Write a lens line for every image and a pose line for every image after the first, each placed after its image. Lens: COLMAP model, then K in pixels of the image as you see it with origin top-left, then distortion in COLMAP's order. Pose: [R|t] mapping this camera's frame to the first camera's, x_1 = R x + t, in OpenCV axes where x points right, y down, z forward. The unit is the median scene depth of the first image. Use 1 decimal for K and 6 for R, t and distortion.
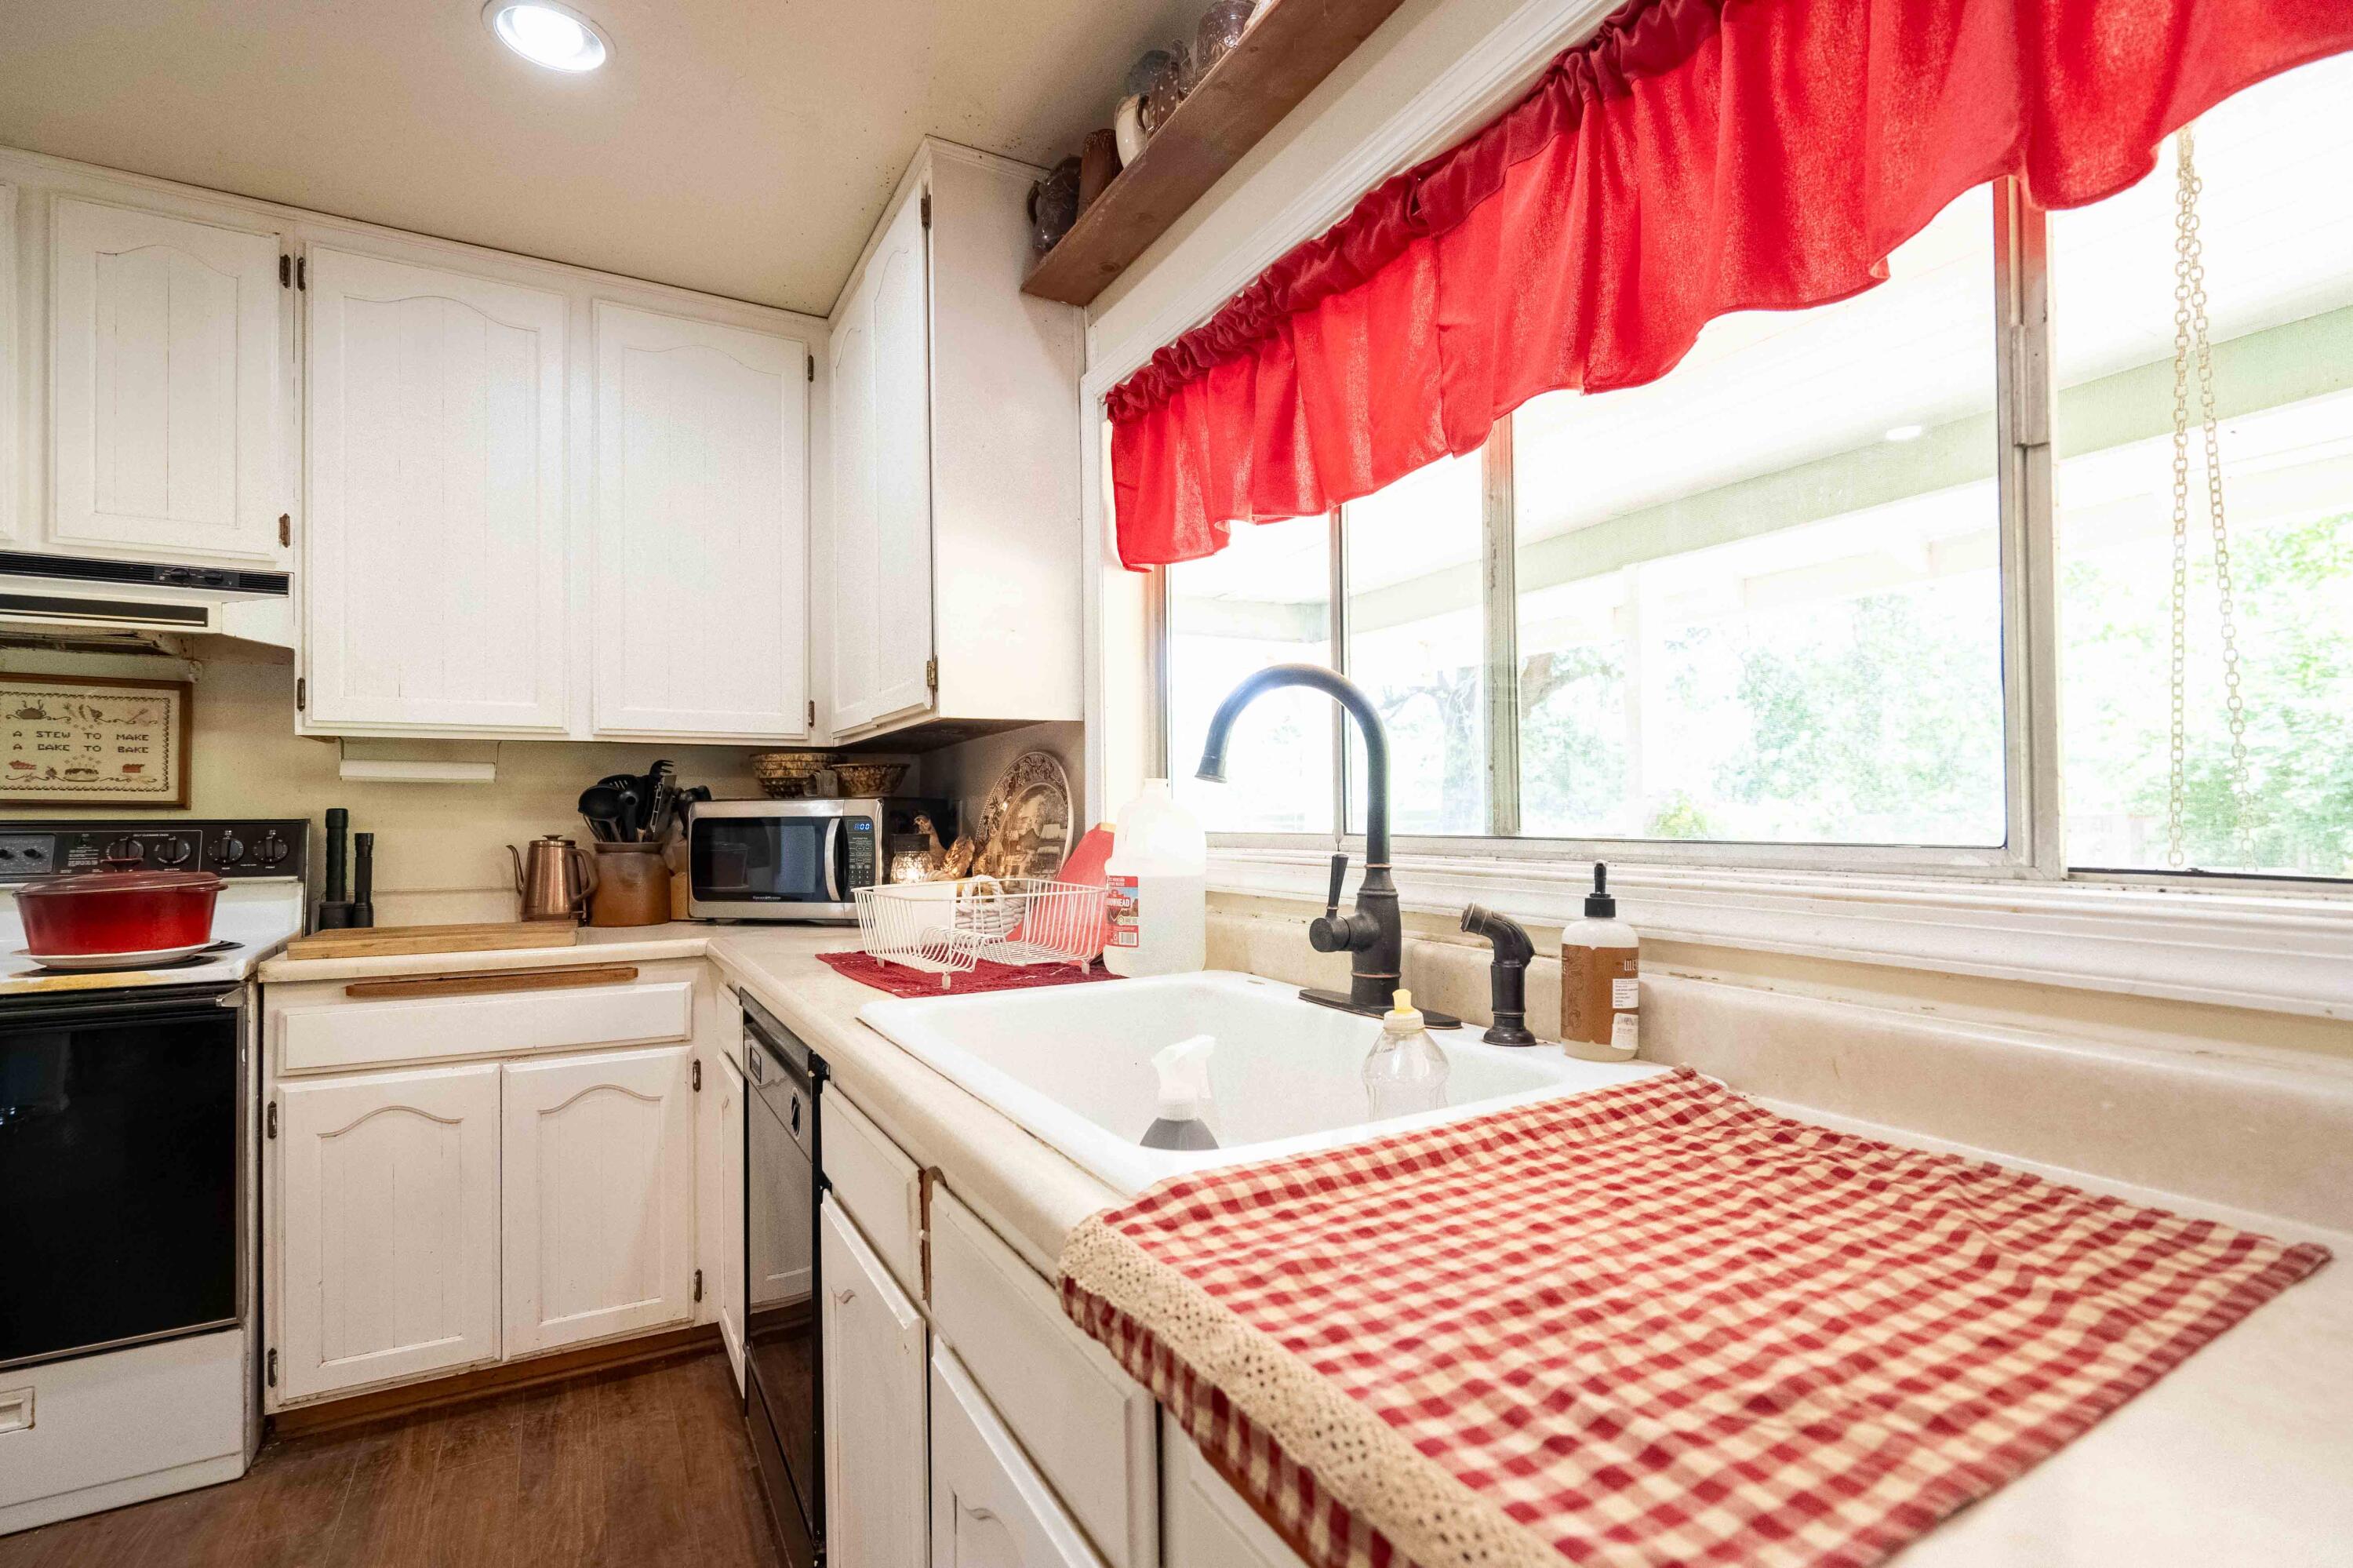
lens RADIAL K [[1071.4, 0, 1176.2], [0, 1071.4, 801.9], [0, 0, 1]] dist [-0.000714, 0.000531]
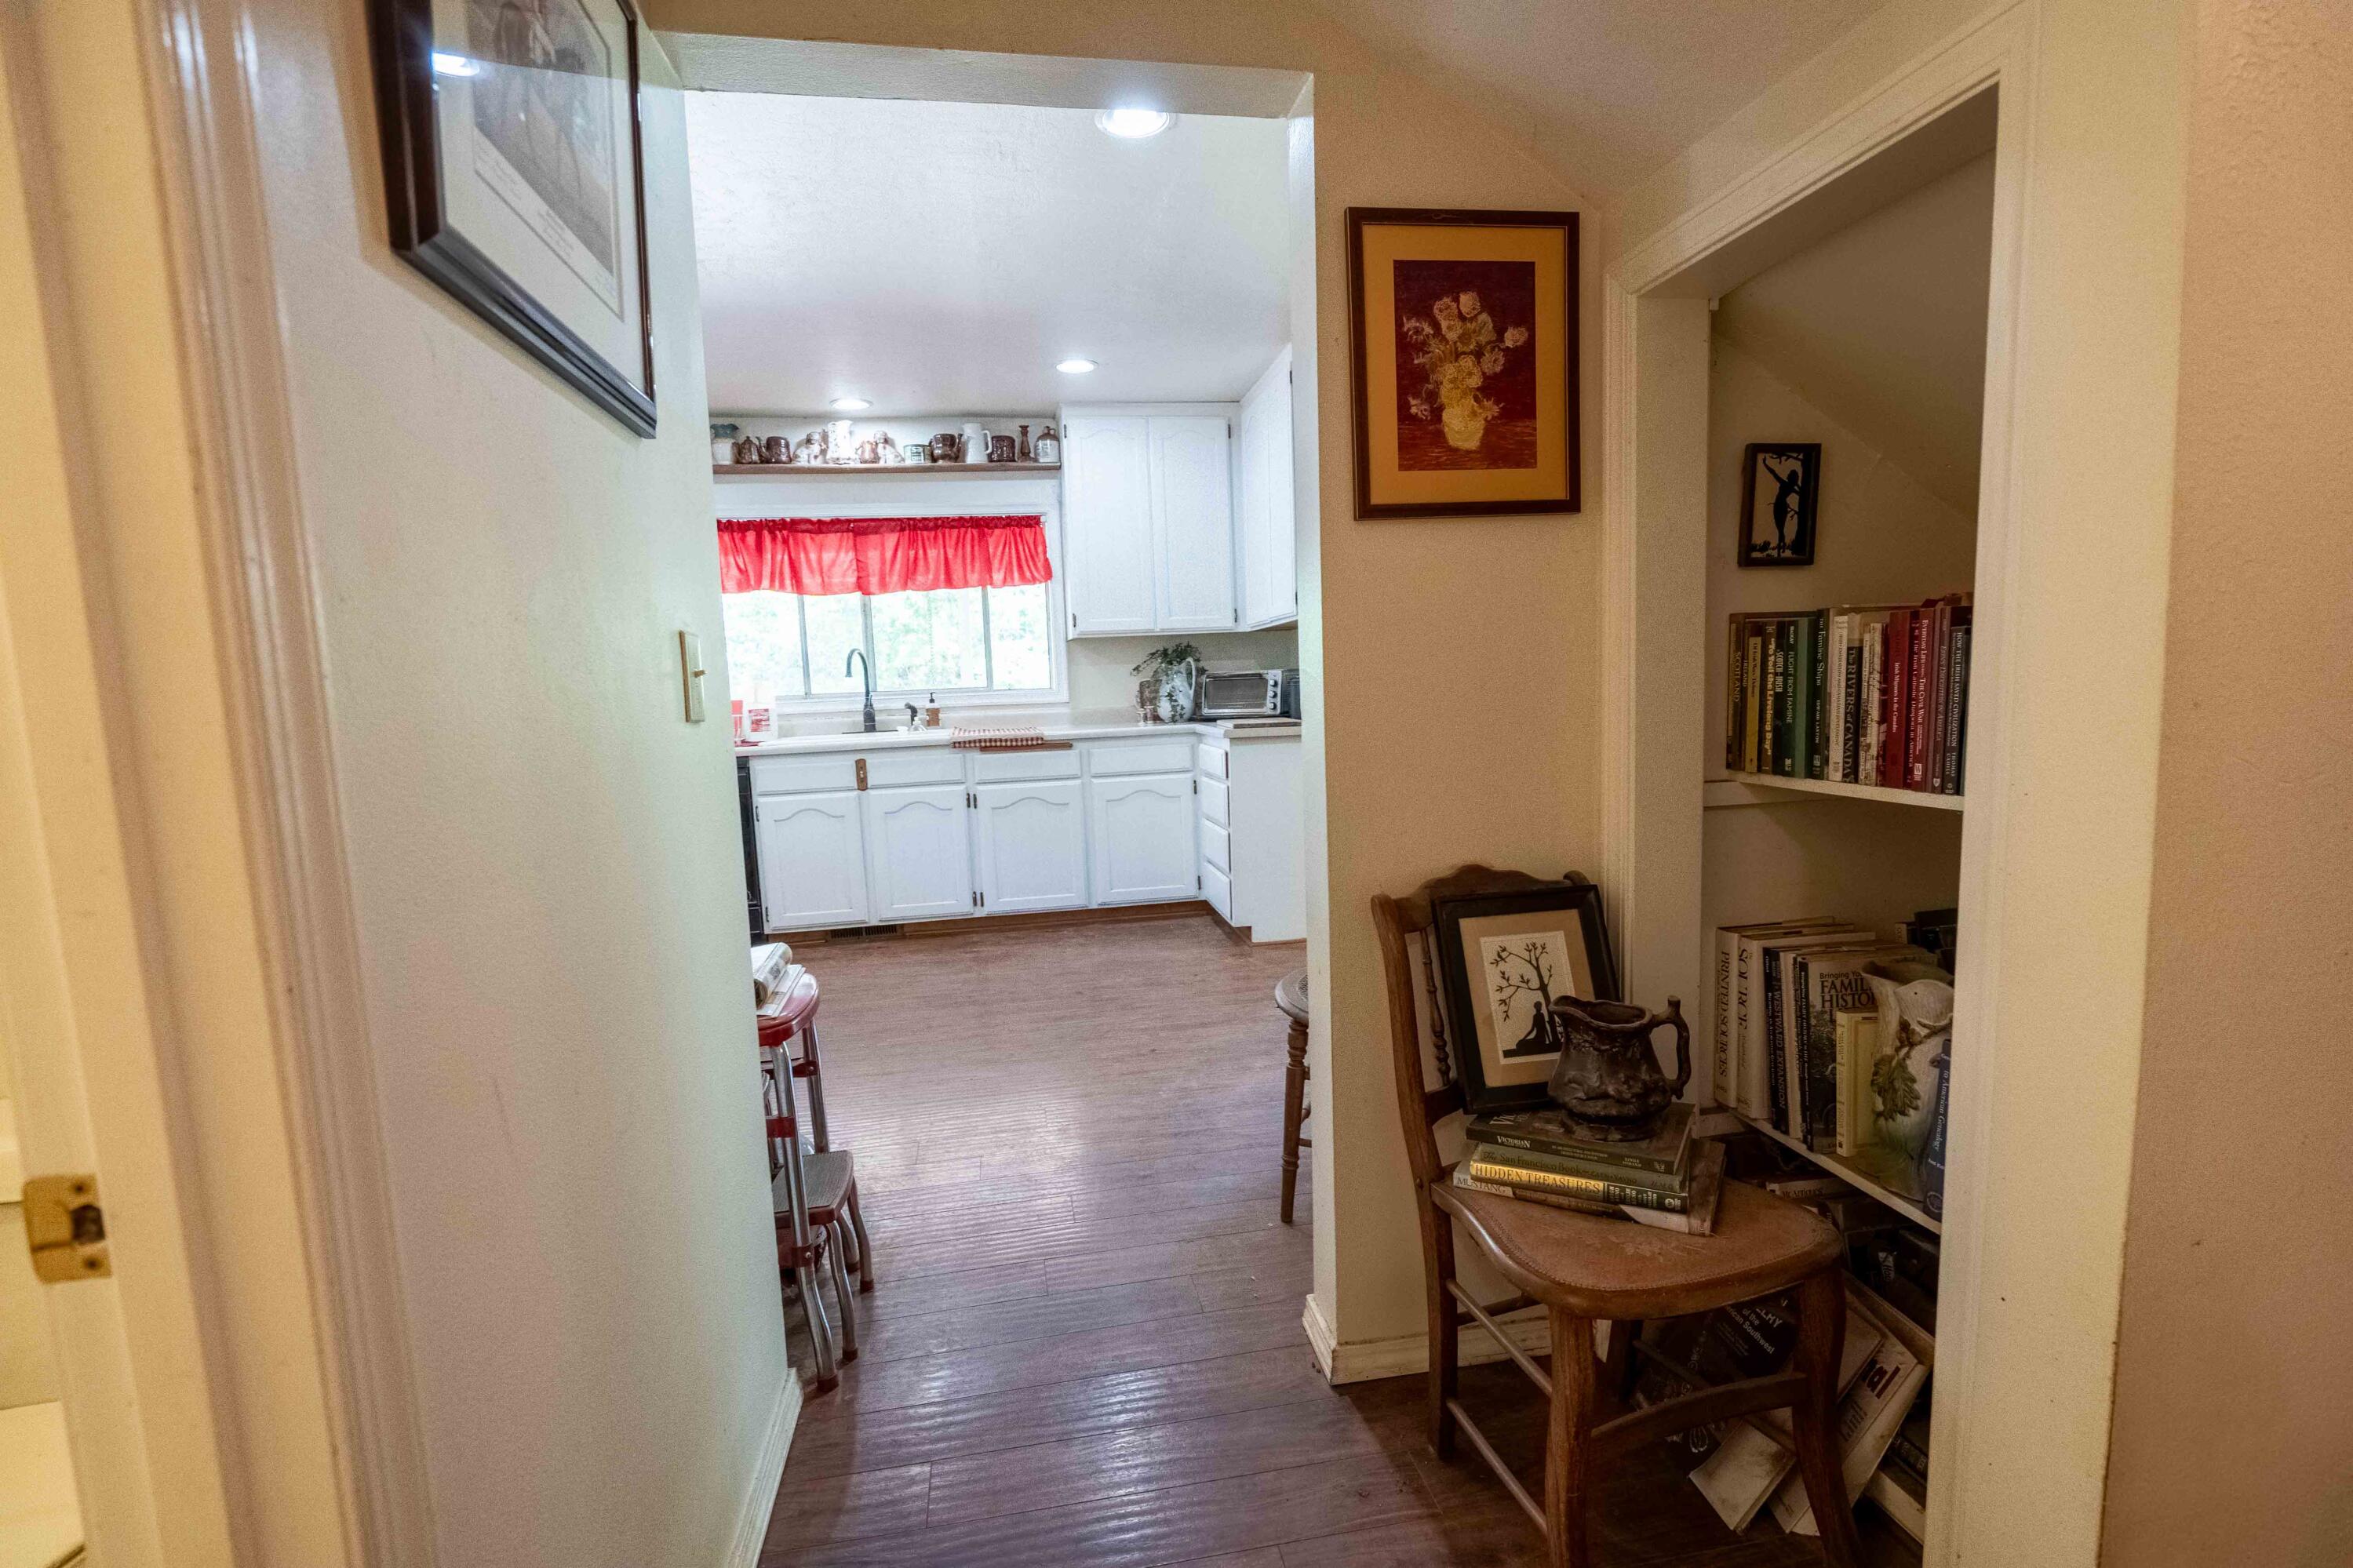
lens RADIAL K [[1054.6, 0, 1176.5], [0, 1054.6, 784.0], [0, 0, 1]] dist [-0.000858, 0.000052]
pose [[0.325670, -0.095765, 0.940621, -2.155165], [0.028170, 0.995398, 0.091588, 0.034434], [-0.945064, -0.003331, 0.326869, -0.948432]]
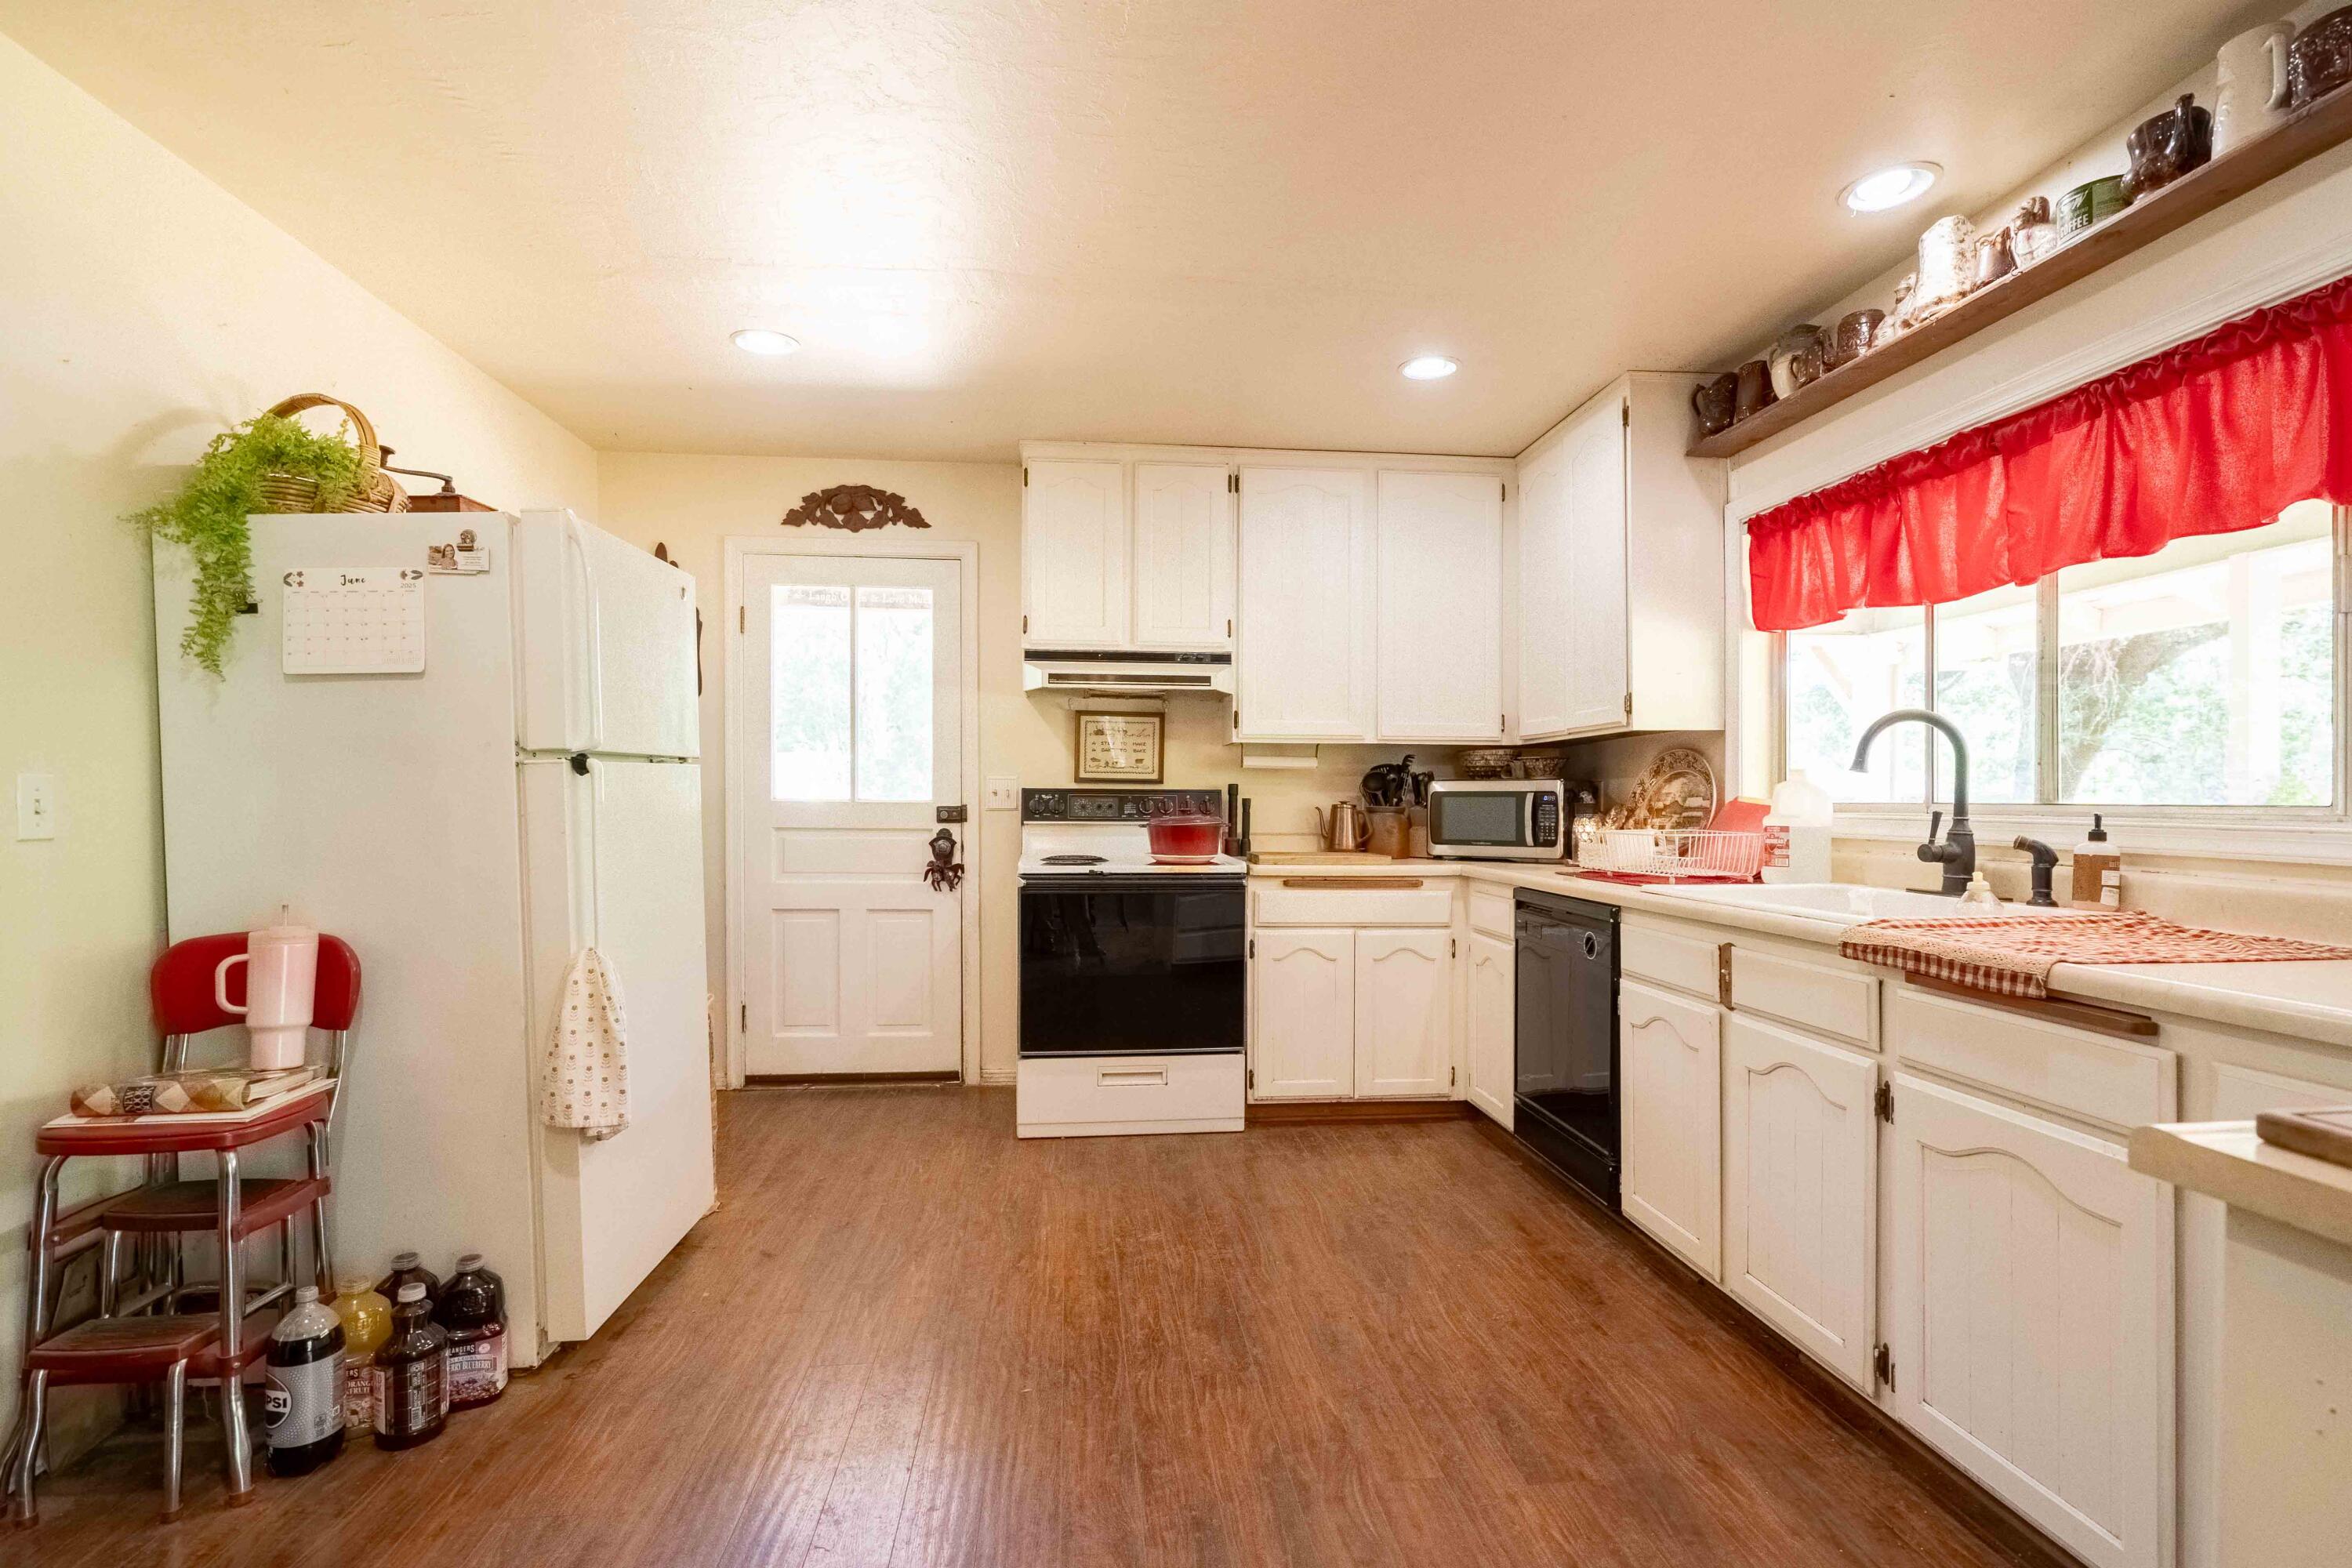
lens RADIAL K [[1101.8, 0, 1191.4], [0, 1101.8, 799.6], [0, 0, 1]] dist [0.002349, 0.000444]
pose [[0.921584, 0.012106, -0.387991, -0.193139], [-0.006366, 0.999851, 0.016074, 0.004219], [0.388128, -0.012344, 0.921523, -0.825159]]
